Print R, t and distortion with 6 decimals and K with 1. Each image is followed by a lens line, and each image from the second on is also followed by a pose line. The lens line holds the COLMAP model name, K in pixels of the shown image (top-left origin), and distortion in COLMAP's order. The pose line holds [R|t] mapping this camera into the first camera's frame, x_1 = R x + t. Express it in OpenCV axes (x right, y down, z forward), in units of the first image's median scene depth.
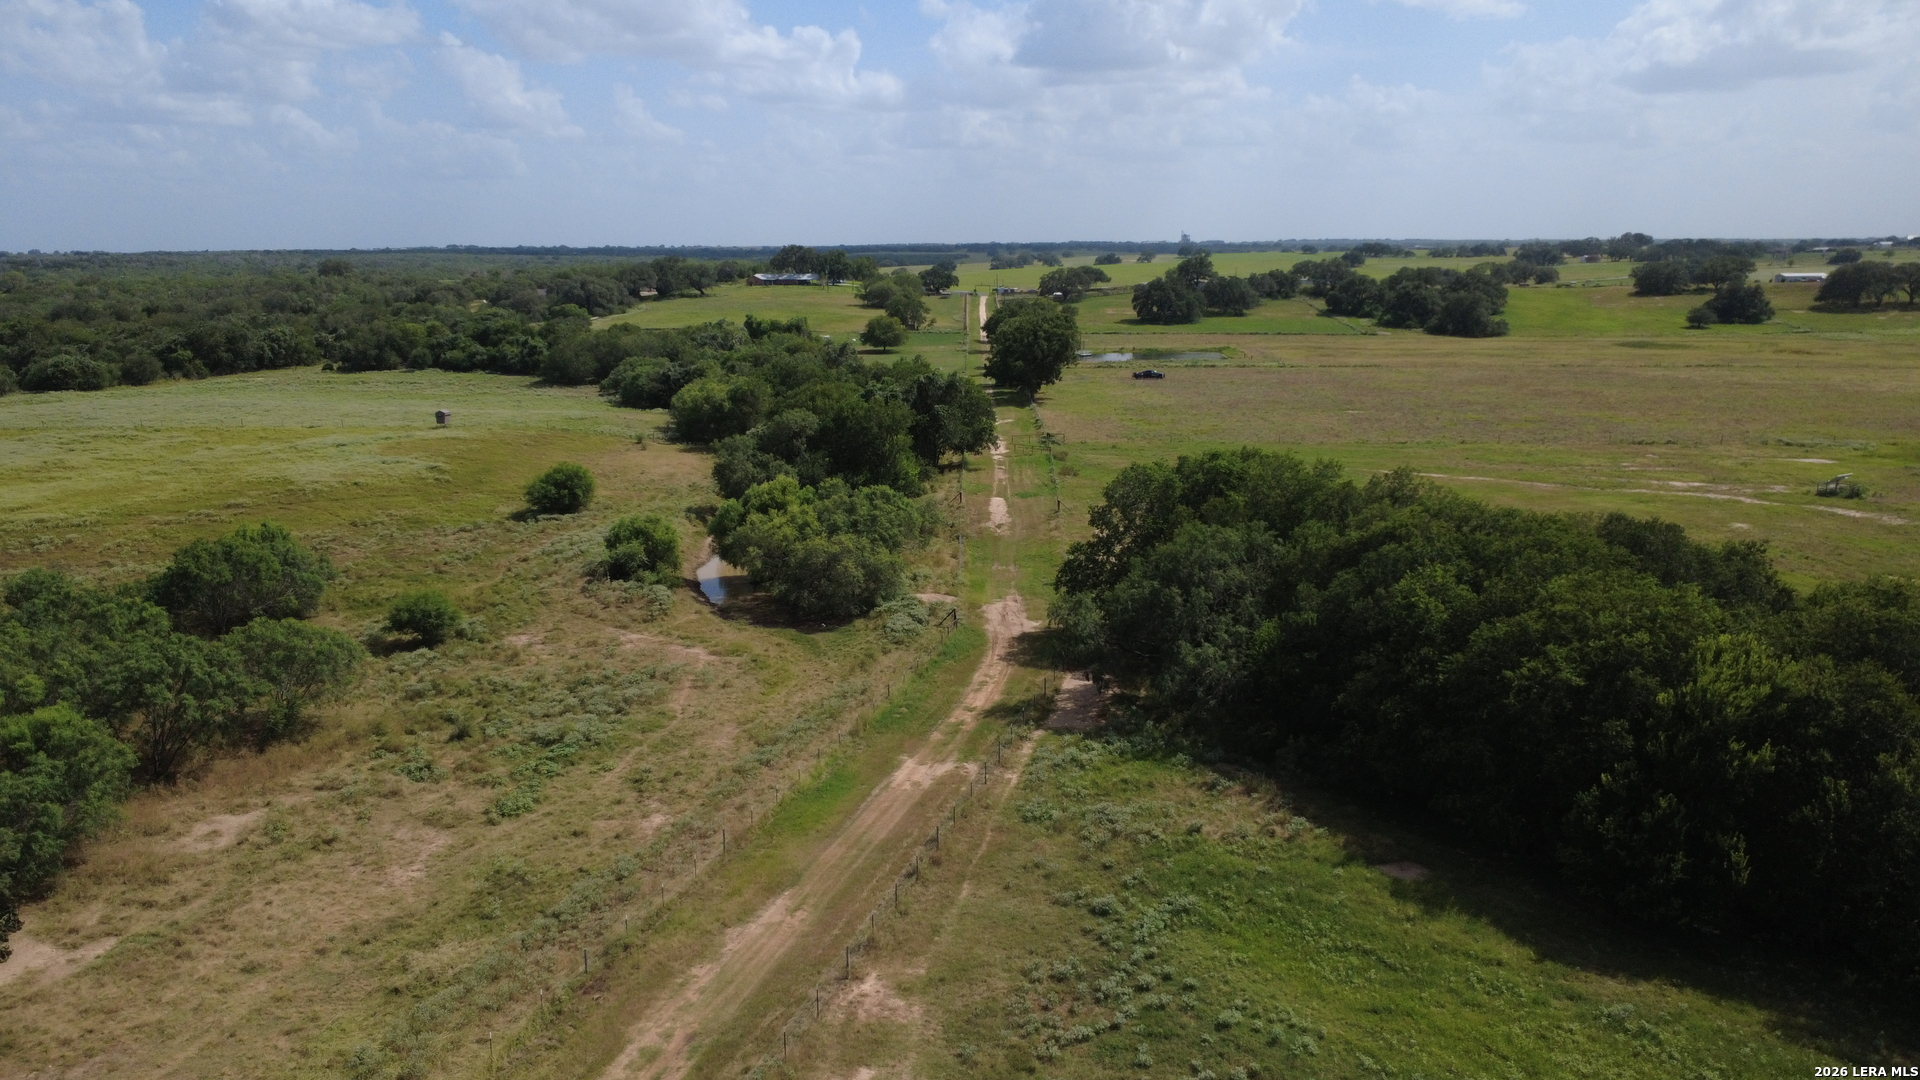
lens RADIAL K [[1357.7, 0, 960.0], [0, 1357.7, 540.0], [0, 0, 1]] dist [-0.005230, 0.005890]
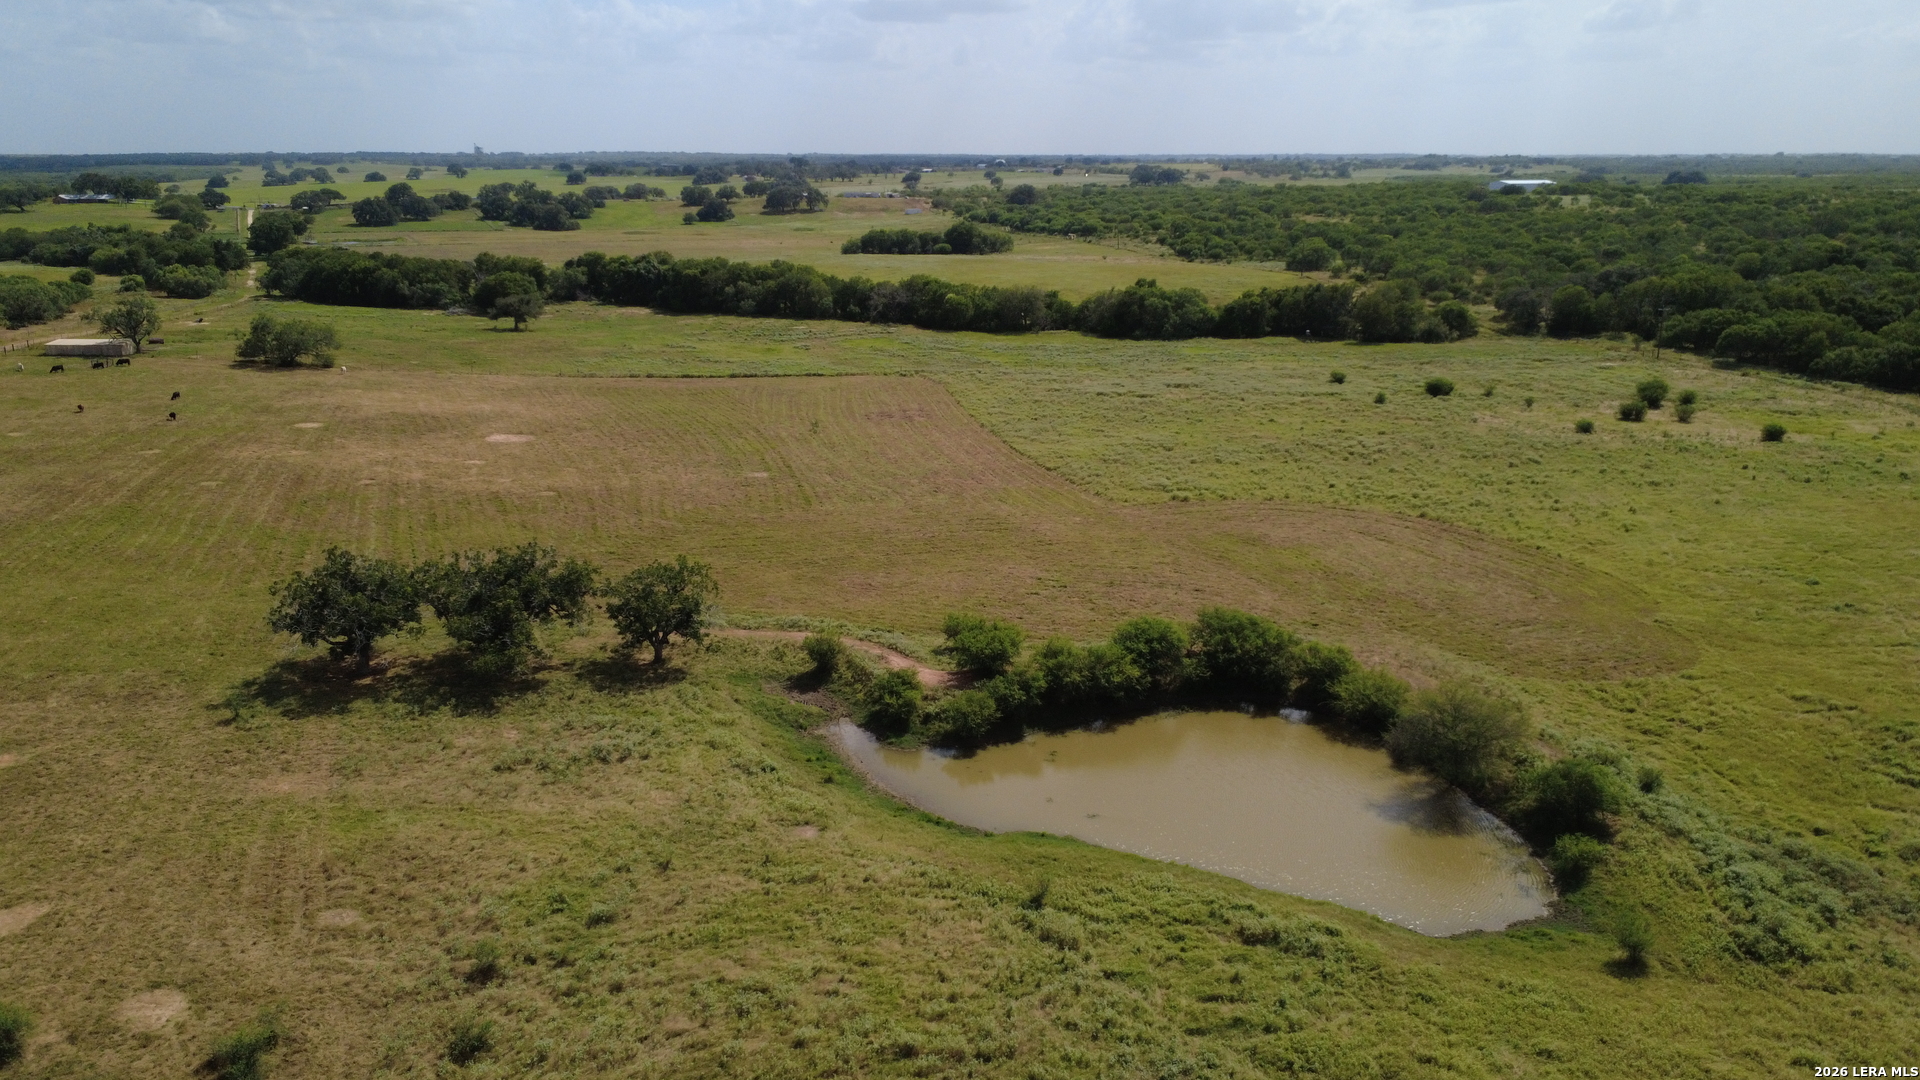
lens RADIAL K [[1357.7, 0, 960.0], [0, 1357.7, 540.0], [0, 0, 1]] dist [-0.005230, 0.005890]
pose [[0.888292, -0.116262, 0.444320, 0.006660], [0.088048, 0.992594, 0.083697, 0.123842], [-0.450760, -0.035226, 0.891950, -0.691729]]
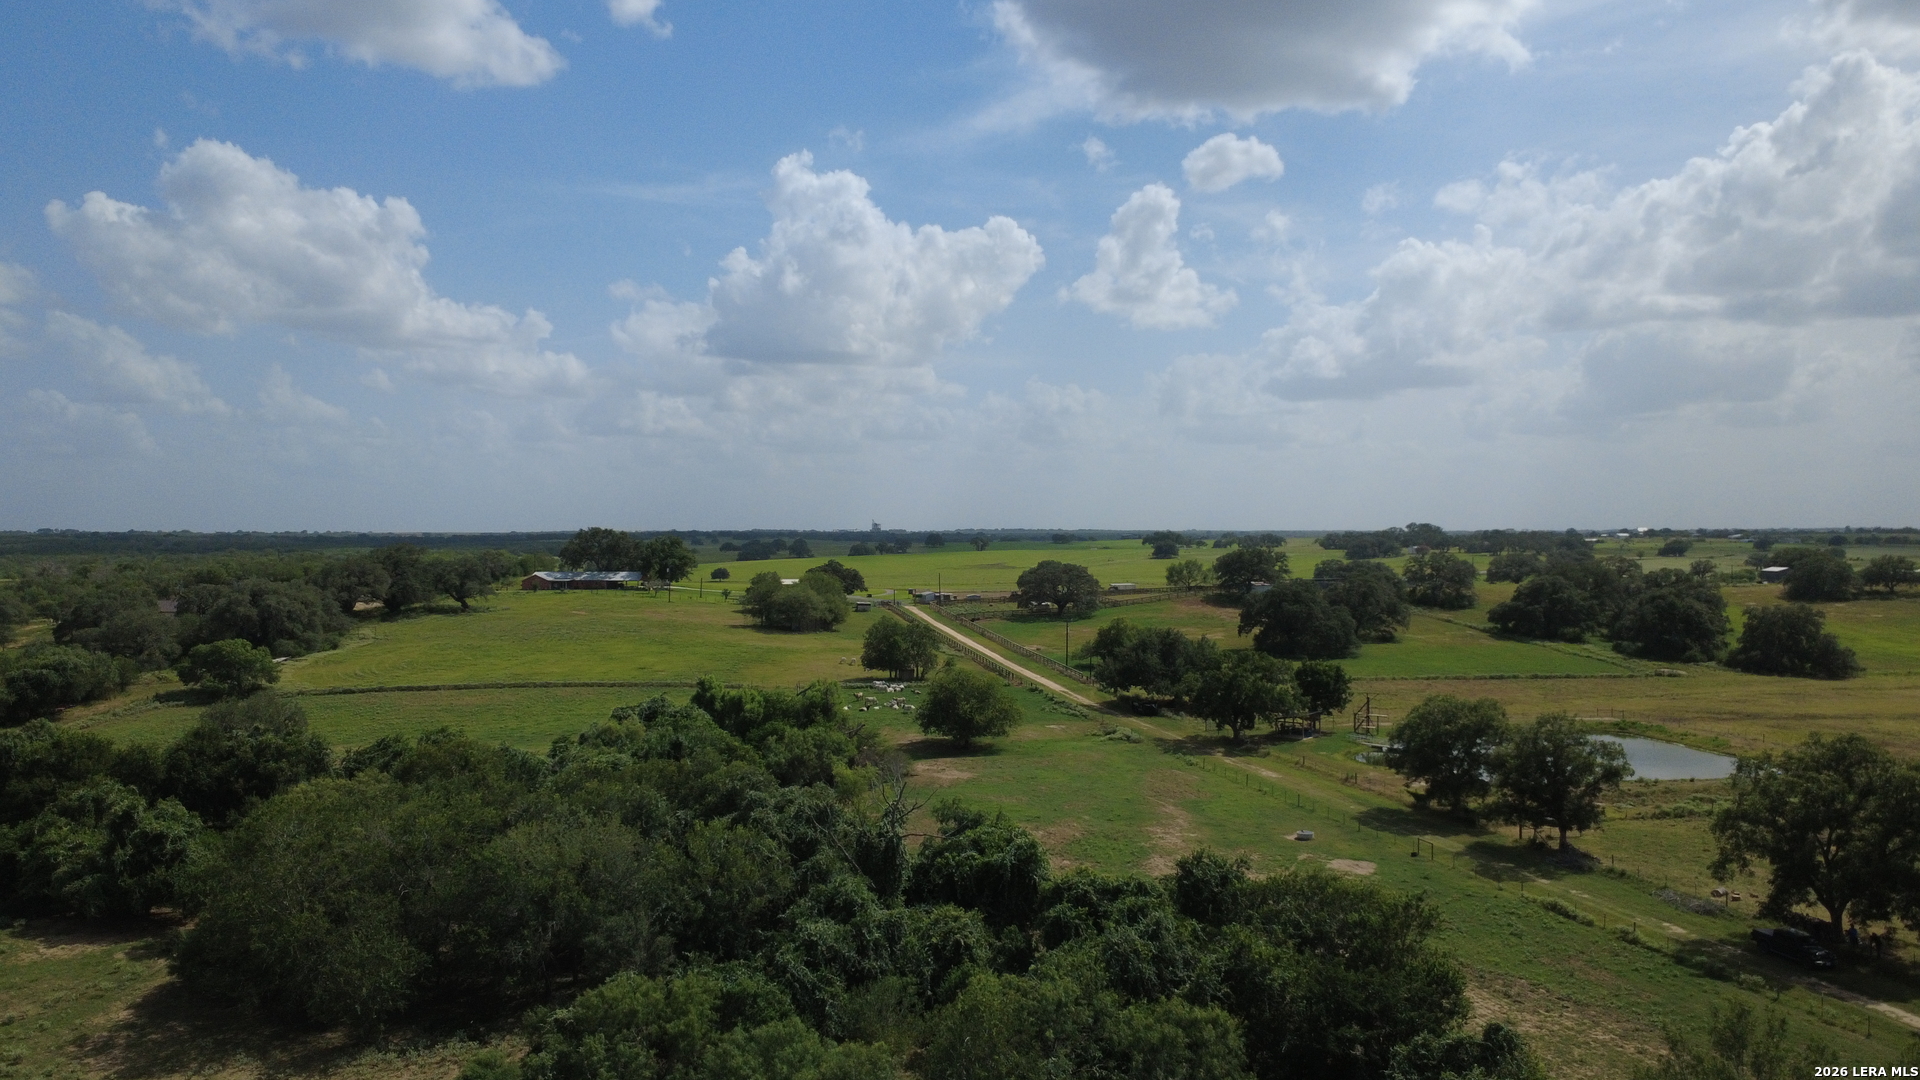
lens RADIAL K [[1357.7, 0, 960.0], [0, 1357.7, 540.0], [0, 0, 1]] dist [-0.005230, 0.005890]
pose [[0.970938, 0.004542, 0.239290, -0.123183], [0.045147, 0.978395, -0.201757, -0.080936], [-0.235036, 0.206697, 0.949755, 0.380918]]
